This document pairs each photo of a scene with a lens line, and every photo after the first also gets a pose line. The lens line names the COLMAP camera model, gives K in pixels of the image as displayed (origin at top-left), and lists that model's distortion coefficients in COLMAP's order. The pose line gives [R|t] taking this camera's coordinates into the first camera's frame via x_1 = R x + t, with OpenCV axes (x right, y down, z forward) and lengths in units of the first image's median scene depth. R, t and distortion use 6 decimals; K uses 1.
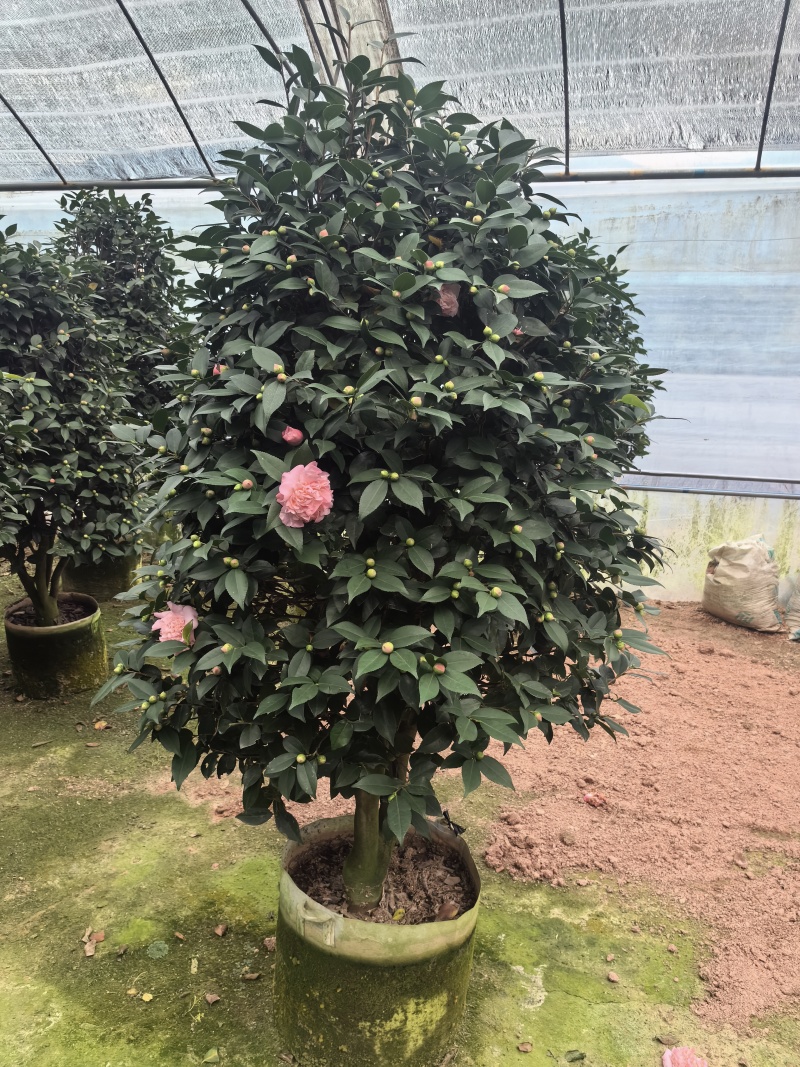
lens RADIAL K [[844.5, 0, 407.9], [0, 844.5, 530.6], [0, 0, 1]] dist [0.043488, -0.059800]
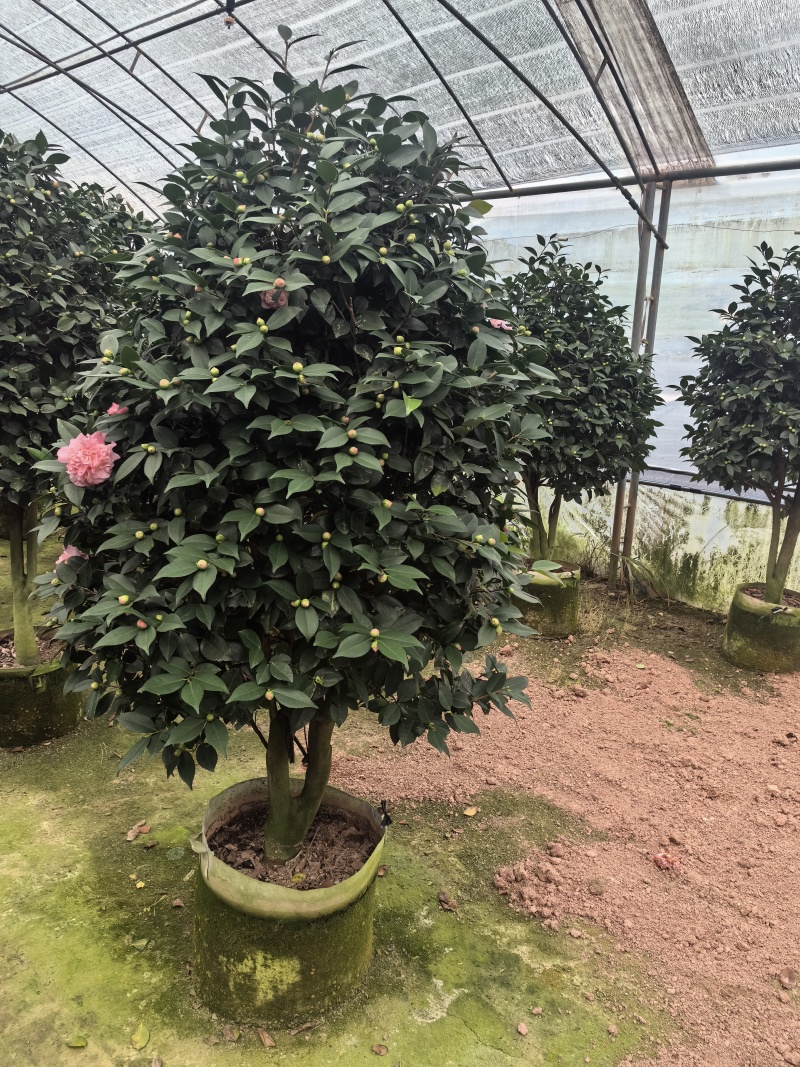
lens RADIAL K [[844.5, 0, 405.1], [0, 844.5, 531.5], [0, 0, 1]] dist [0.043488, -0.059800]
pose [[0.870536, 0.121935, -0.476759, 0.465637], [-0.125844, 0.991763, 0.023867, -0.014657], [0.475742, 0.039220, 0.878710, 0.099590]]
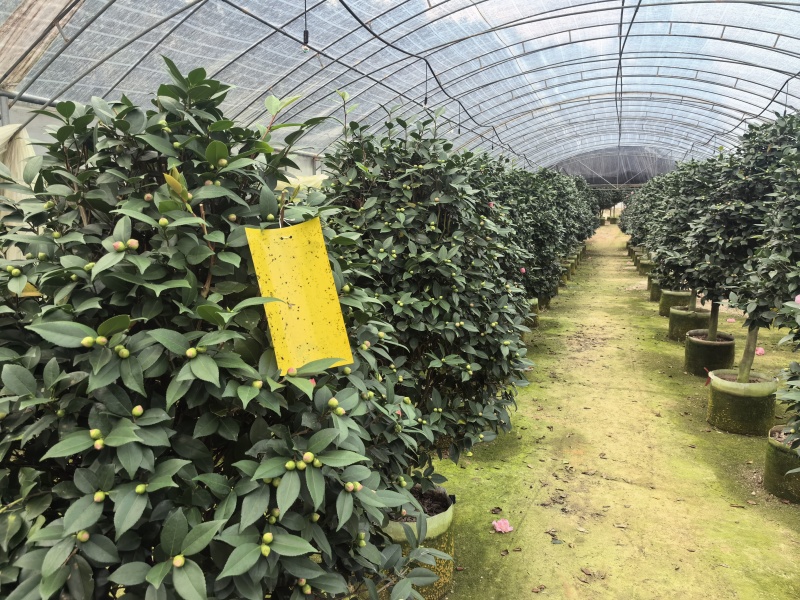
lens RADIAL K [[633.2, 0, 403.1], [0, 633.2, 299.1], [0, 0, 1]] dist [0.043488, -0.059800]
pose [[-0.061295, 0.129447, -0.989690, 0.845173], [-0.257514, 0.955935, 0.140981, -0.007067], [0.964328, 0.263501, -0.025260, 0.029331]]
